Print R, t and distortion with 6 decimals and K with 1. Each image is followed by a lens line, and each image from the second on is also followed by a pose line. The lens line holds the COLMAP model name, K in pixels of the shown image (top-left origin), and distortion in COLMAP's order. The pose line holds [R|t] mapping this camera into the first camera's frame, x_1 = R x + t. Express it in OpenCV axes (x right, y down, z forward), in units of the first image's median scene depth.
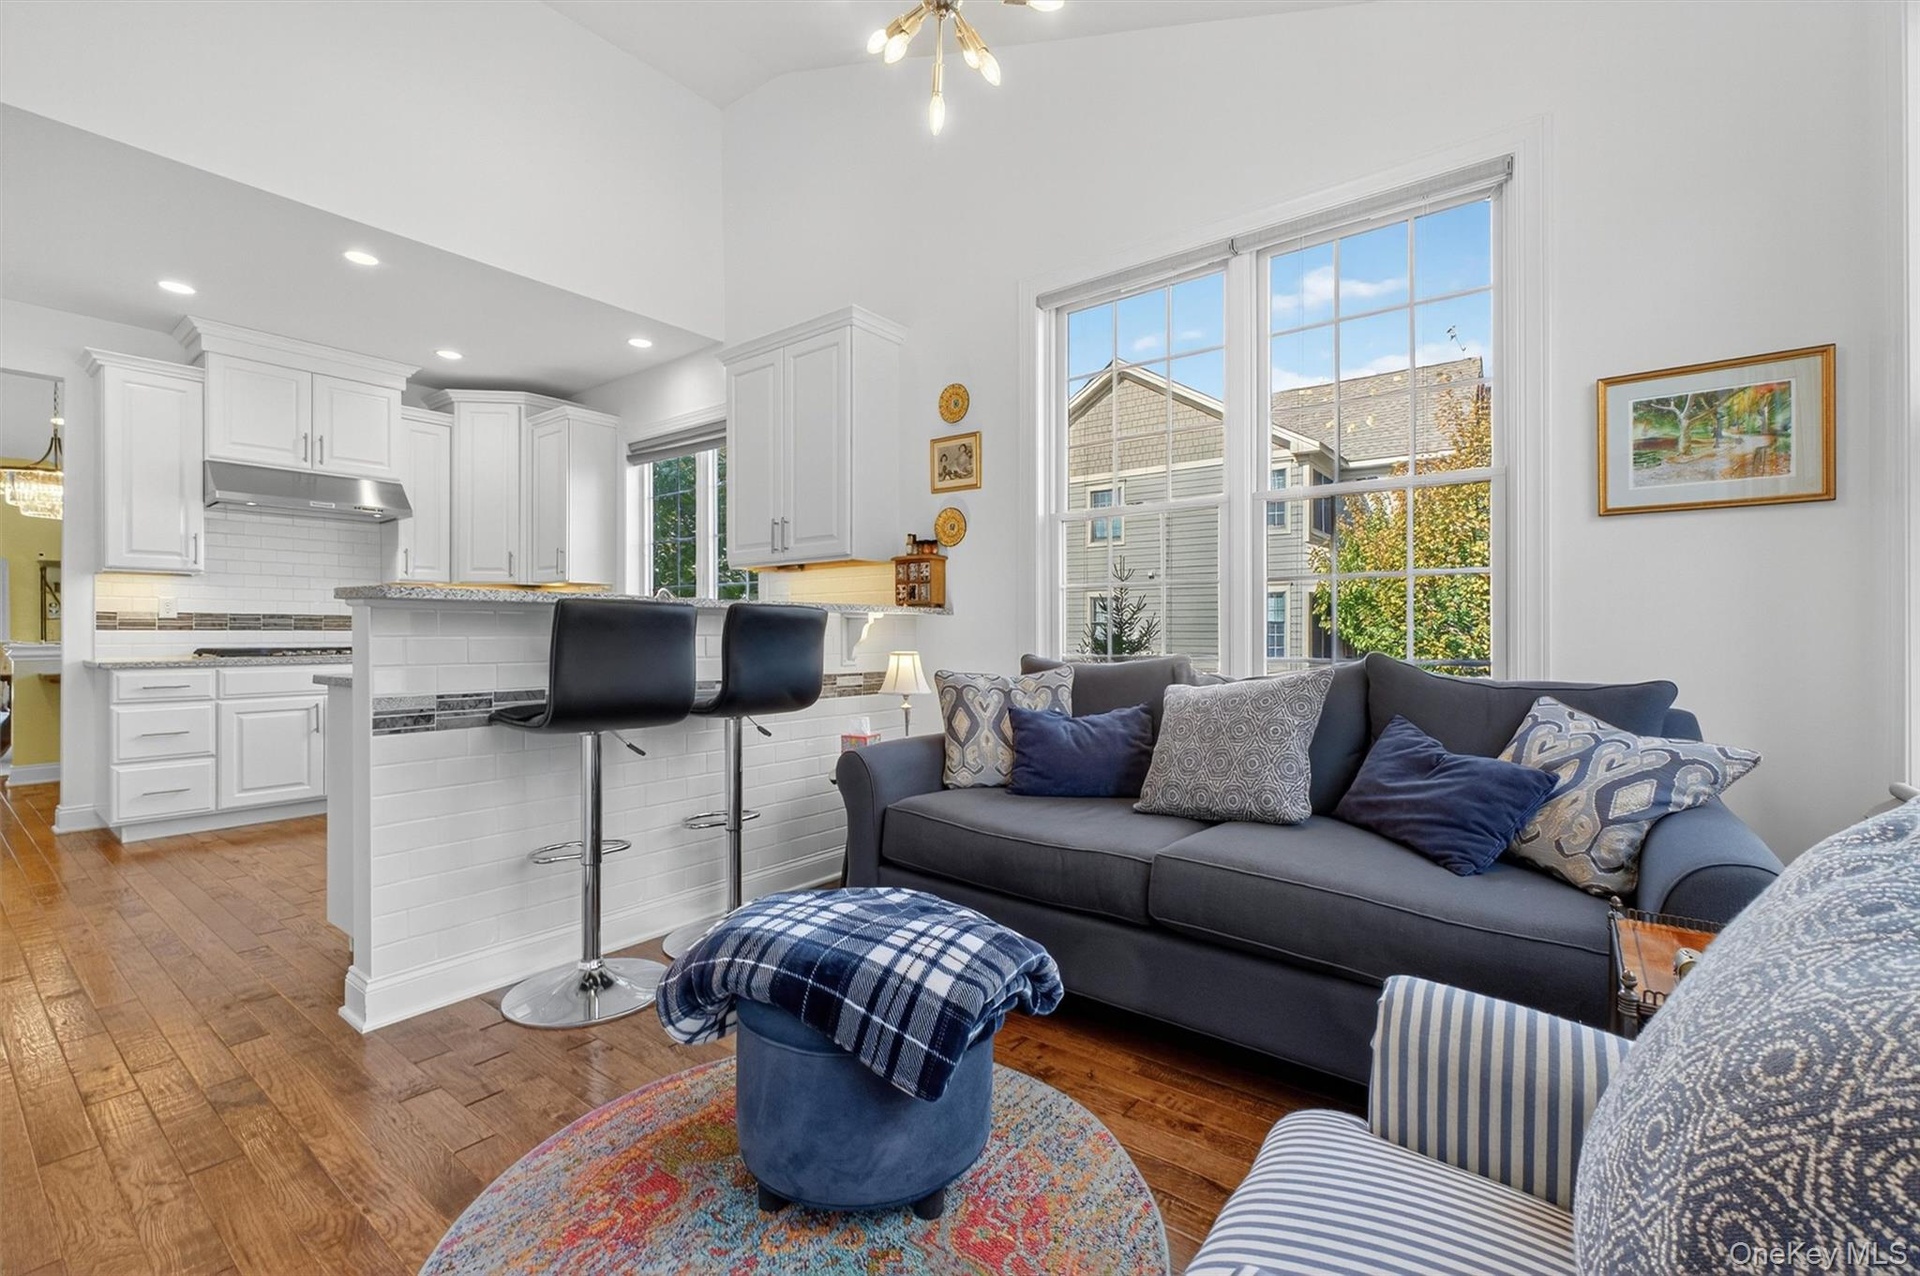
lens RADIAL K [[818.6, 0, 955.2], [0, 818.6, 631.2], [0, 0, 1]] dist [-0.000455, 0.007521]
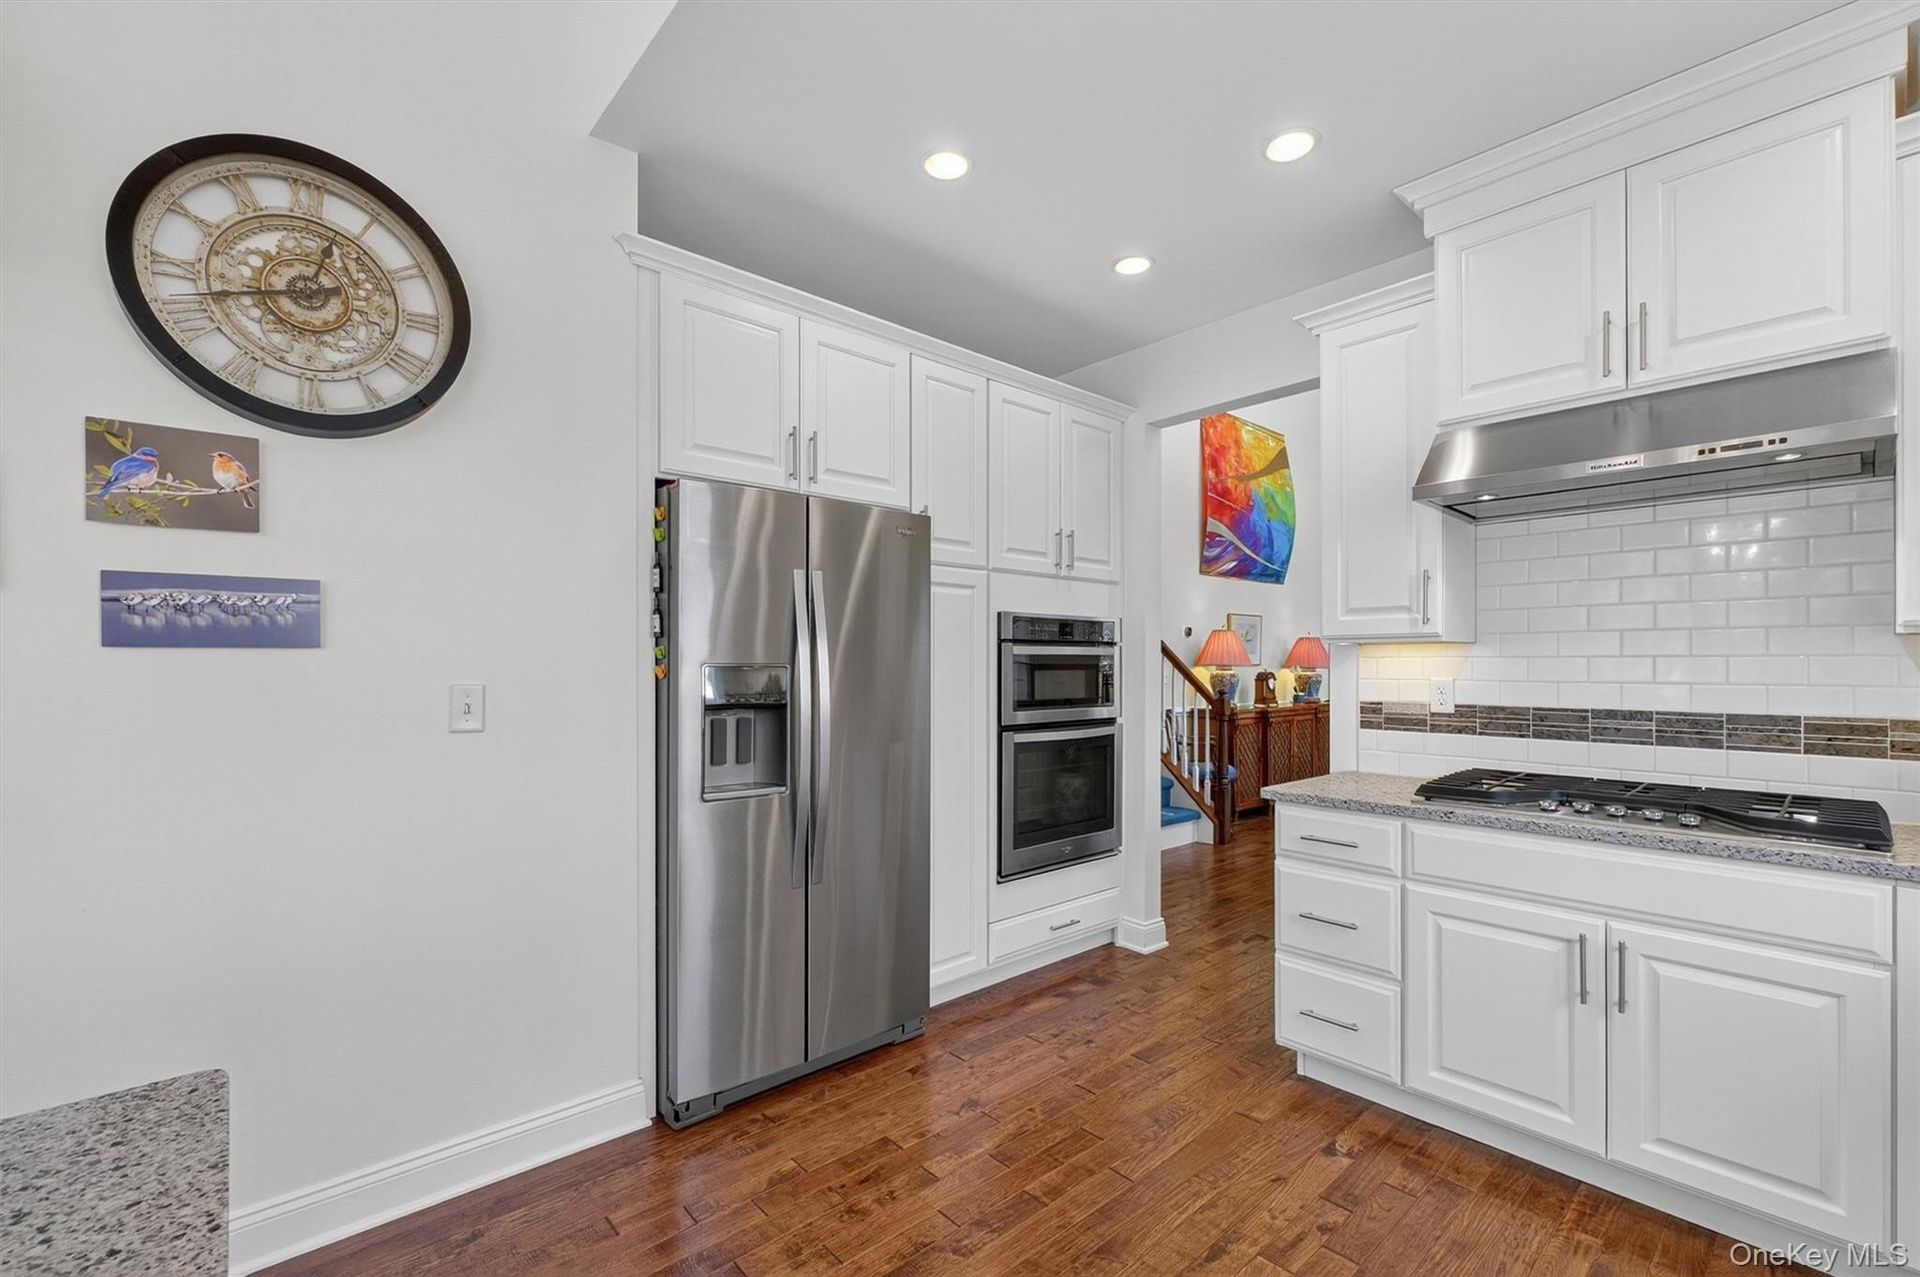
lens RADIAL K [[816.9, 0, 966.1], [0, 816.9, 661.3], [0, 0, 1]] dist [-0.000541, -0.000014]
pose [[-0.173762, -0.001844, -0.984786, -0.318442], [0.003058, 0.999992, -0.002412, -0.055921], [0.984783, -0.003431, -0.173755, 0.792215]]
